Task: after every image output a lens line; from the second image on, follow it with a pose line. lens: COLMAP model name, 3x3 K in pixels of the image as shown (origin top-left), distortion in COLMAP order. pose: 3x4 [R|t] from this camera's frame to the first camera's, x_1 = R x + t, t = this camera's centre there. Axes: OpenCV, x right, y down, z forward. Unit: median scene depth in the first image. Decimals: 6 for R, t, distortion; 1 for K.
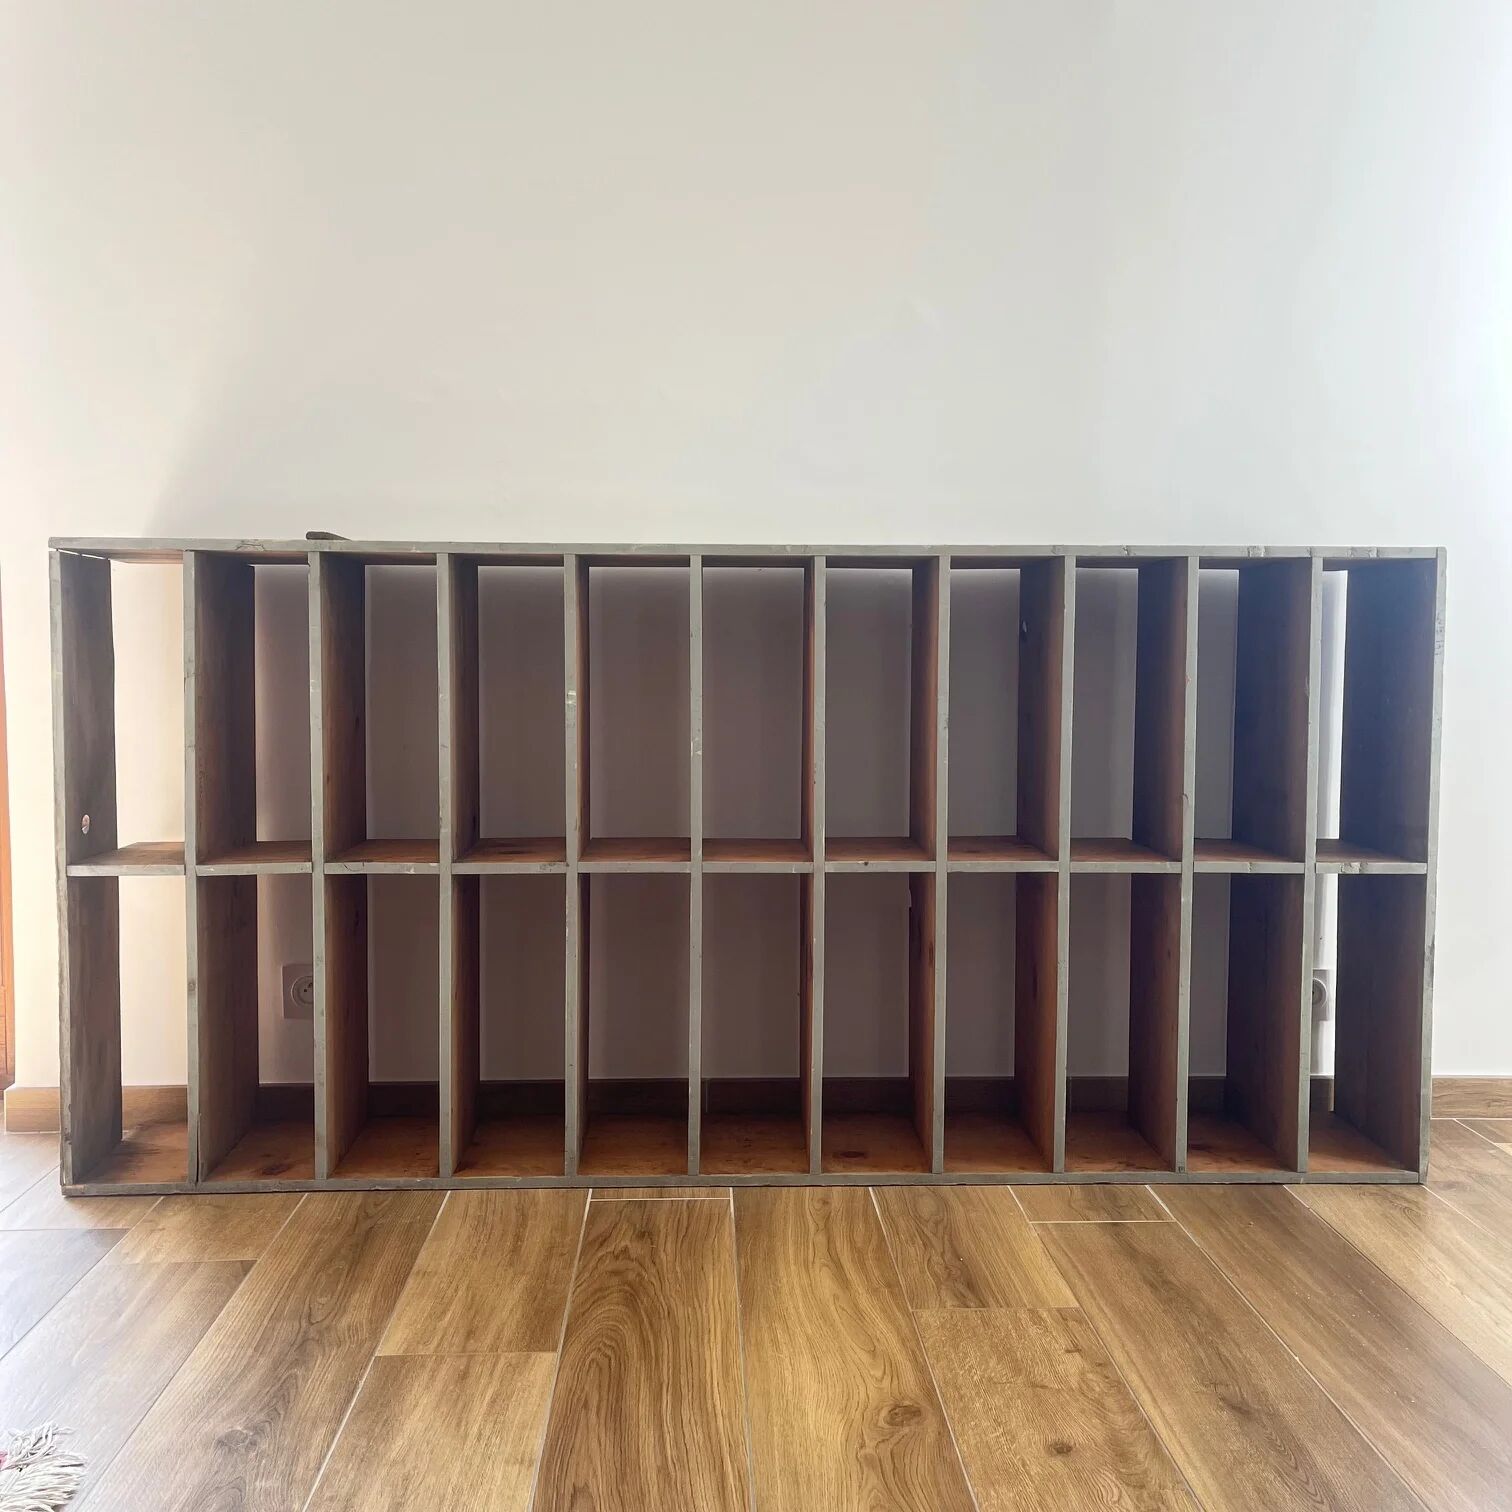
lens RADIAL K [[1538.0, 0, 752.5], [0, 1538.0, 741.5], [0, 0, 1]] dist [0.027917, 0.000000]
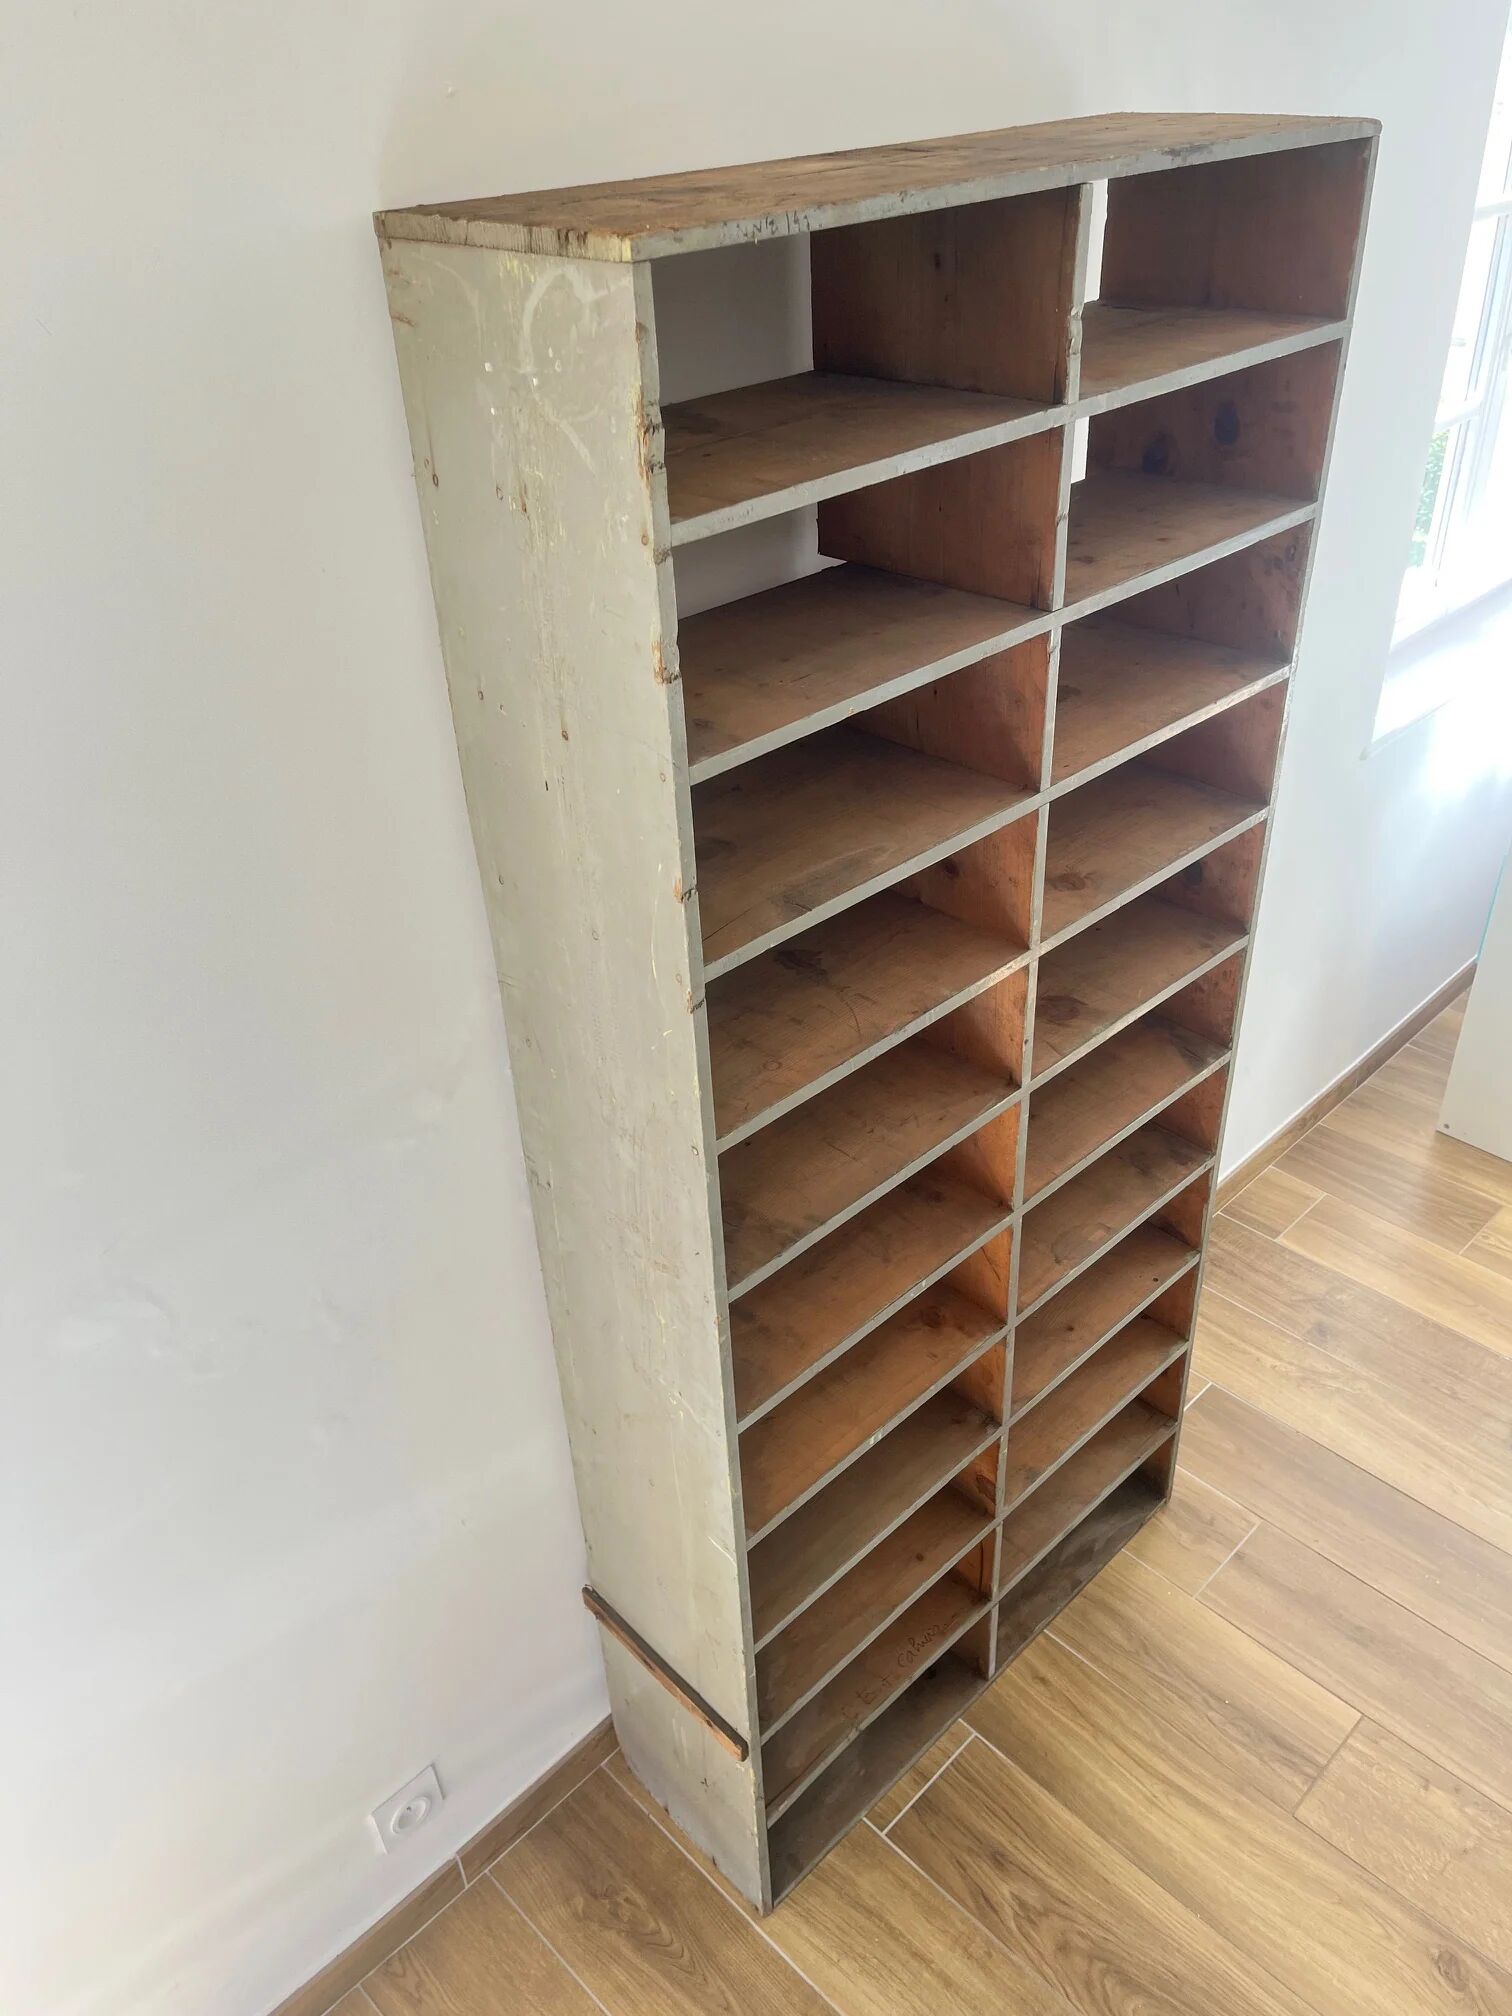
lens RADIAL K [[1532.9, 0, 762.3], [0, 1532.9, 1002.7], [0, 0, 1]] dist [0.071131, -0.102355]
pose [[0.736982, -0.396506, 0.547393, -0.494102], [0.082547, 0.856596, 0.509342, -0.656780], [-0.670852, -0.330190, 0.664027, 0.593245]]
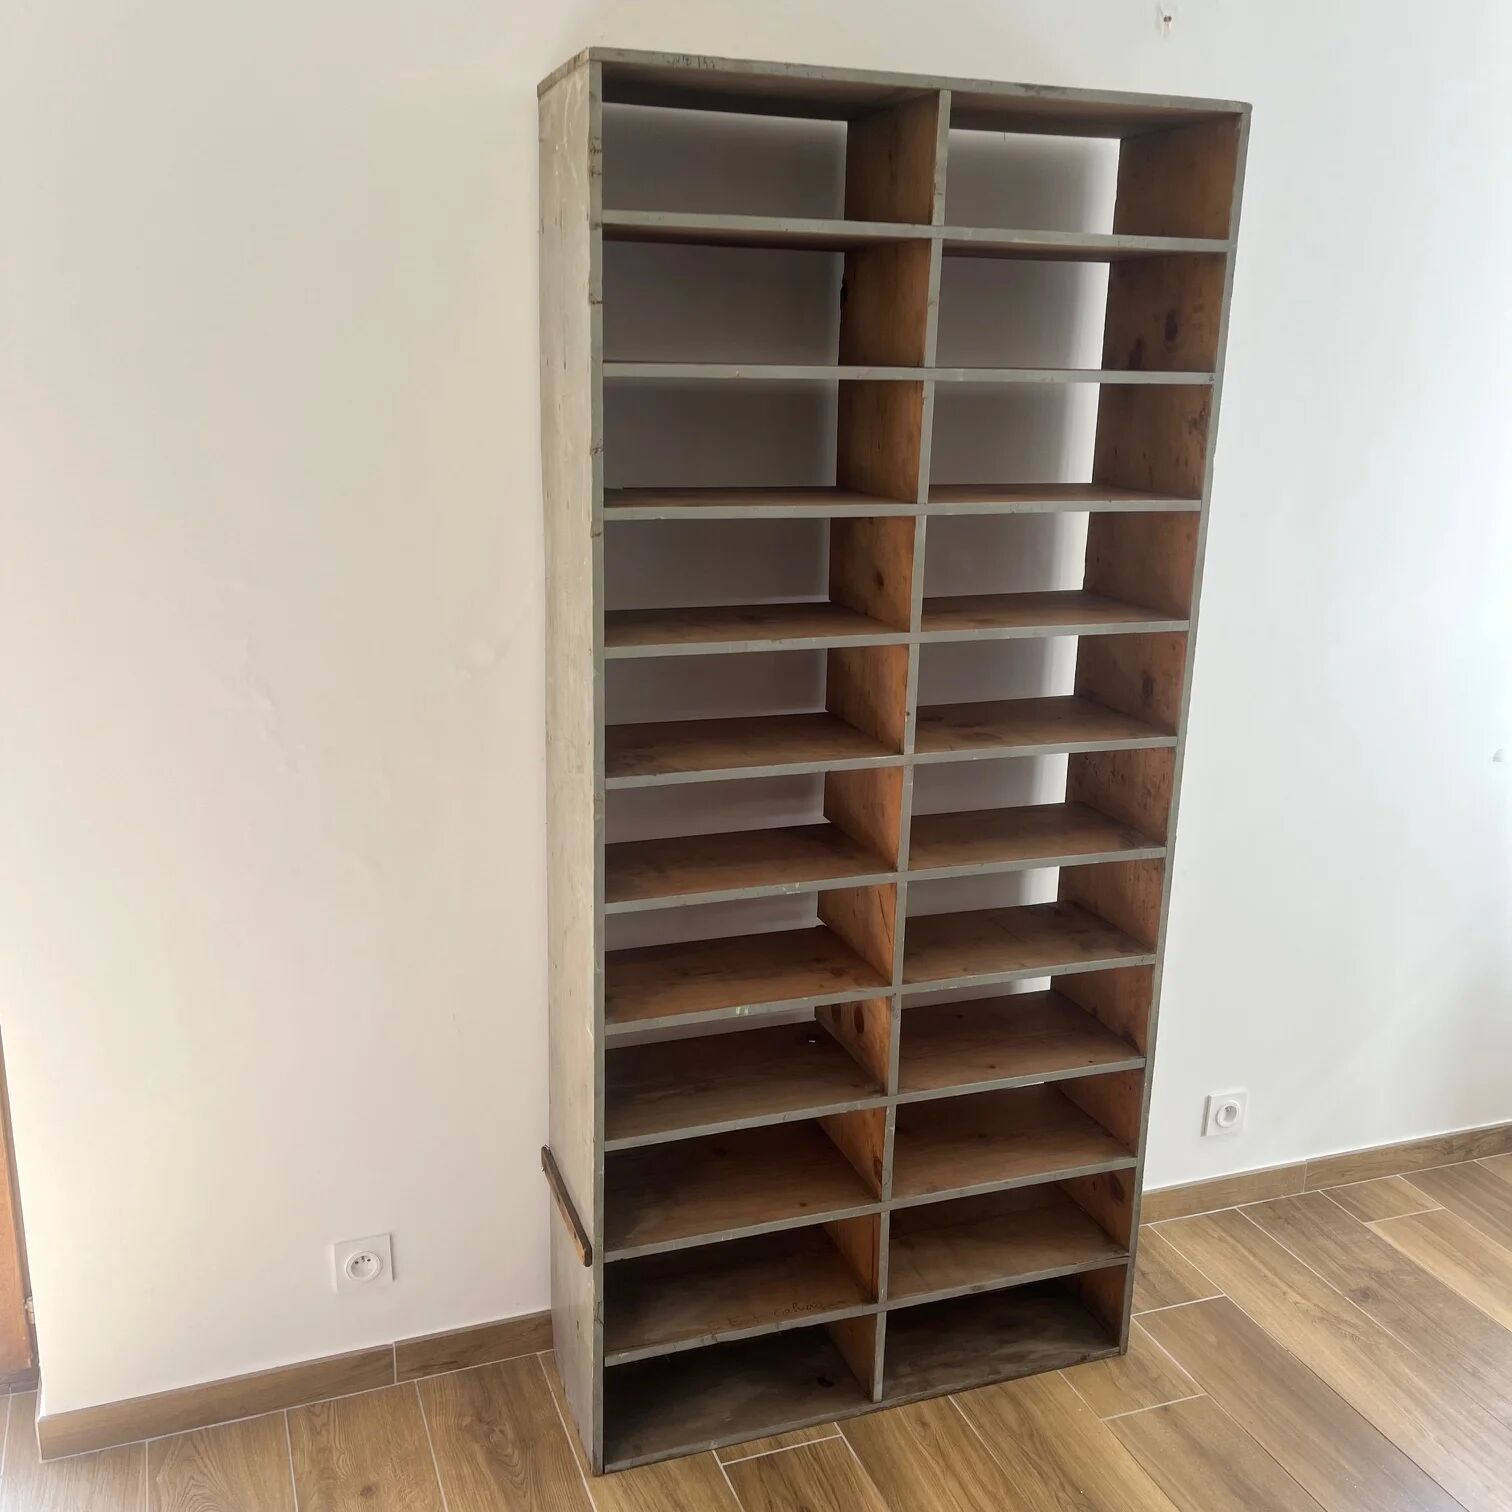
lens RADIAL K [[1538.0, 0, 757.5], [0, 1538.0, 758.5], [0, 0, 1]] dist [0.027917, 0.000000]
pose [[0.948128, -0.066411, 0.310874, -0.391682], [-0.000395, 0.977687, 0.210065, -0.417774], [-0.317888, -0.199291, 0.926947, 0.094667]]
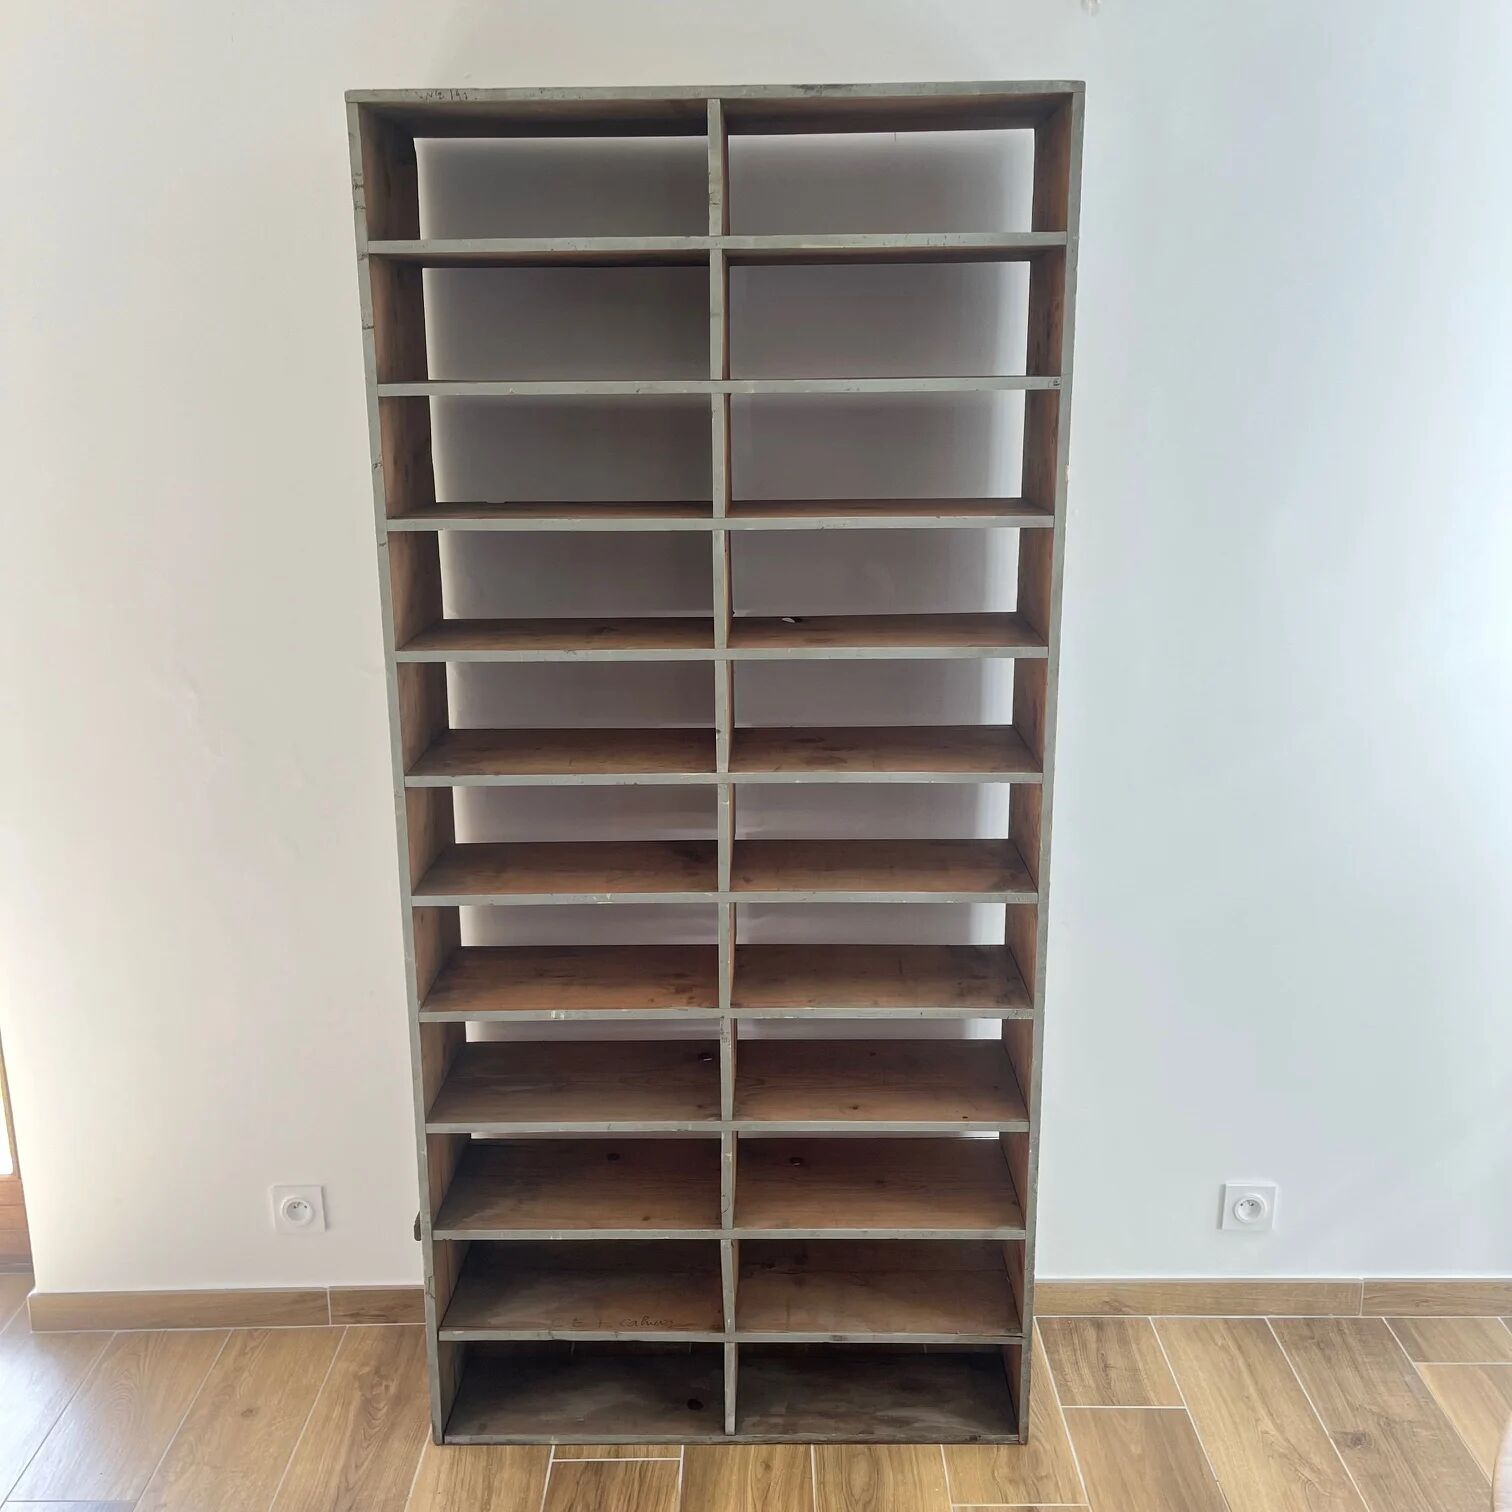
lens RADIAL K [[1538.0, 0, 757.4], [0, 1538.0, 753.9], [0, 0, 1]] dist [0.027917, 0.000000]
pose [[0.999150, -0.004598, -0.040964, 0.088890], [0.012407, 0.981225, 0.192467, -0.410630], [0.039310, -0.192812, 0.980448, 0.029794]]
